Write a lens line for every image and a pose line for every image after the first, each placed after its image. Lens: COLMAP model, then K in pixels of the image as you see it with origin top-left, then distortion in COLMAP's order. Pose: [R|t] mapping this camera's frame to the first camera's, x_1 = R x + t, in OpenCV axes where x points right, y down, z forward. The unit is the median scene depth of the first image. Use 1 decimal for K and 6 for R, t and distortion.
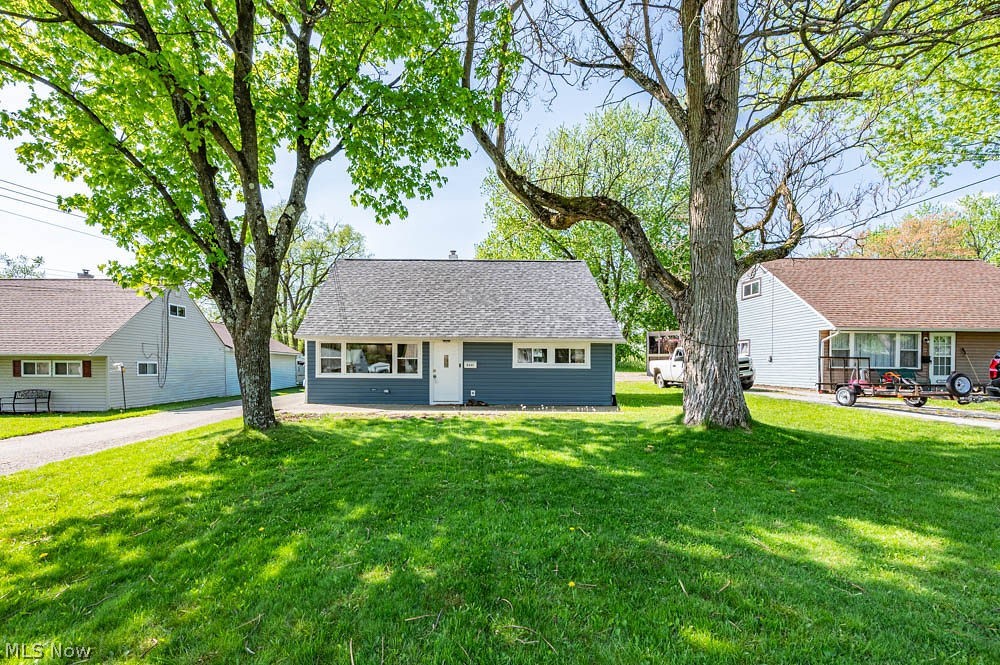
lens RADIAL K [[402.0, 0, 498.2], [0, 402.0, 342.3], [0, 0, 1]] dist [0.000012, 0.000022]
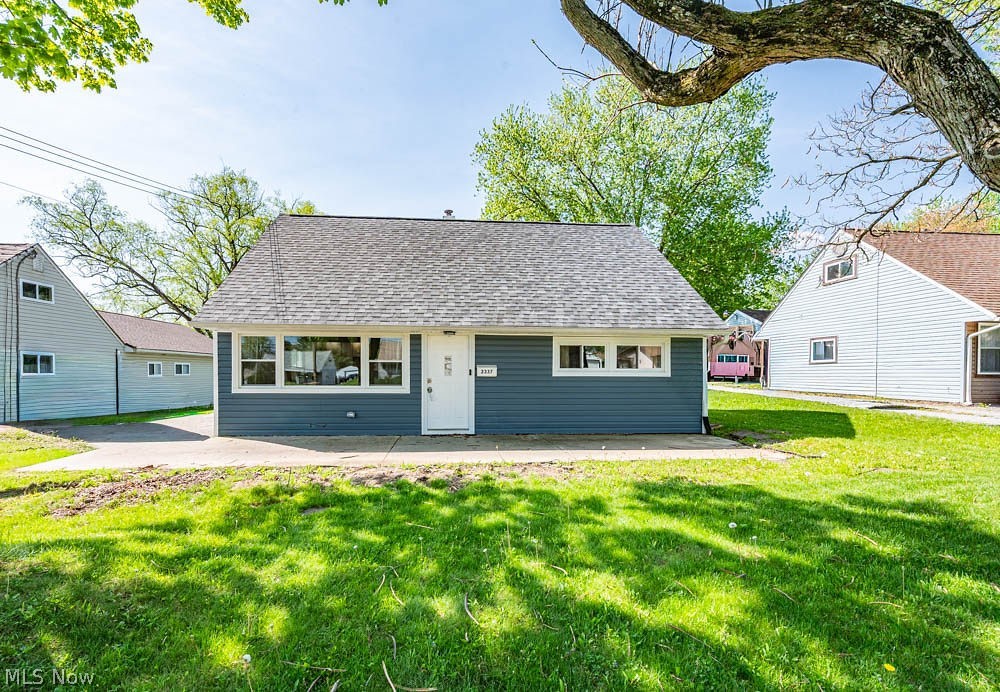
lens RADIAL K [[415.7, 0, 500.0], [0, 415.7, 346.0], [0, 0, 1]] dist [0.001415, 0.000098]
pose [[0.998258, 0.001087, 0.058990, -0.086335], [-0.001165, 0.999998, 0.001282, 0.015195], [-0.058989, -0.001349, 0.998258, 0.344890]]
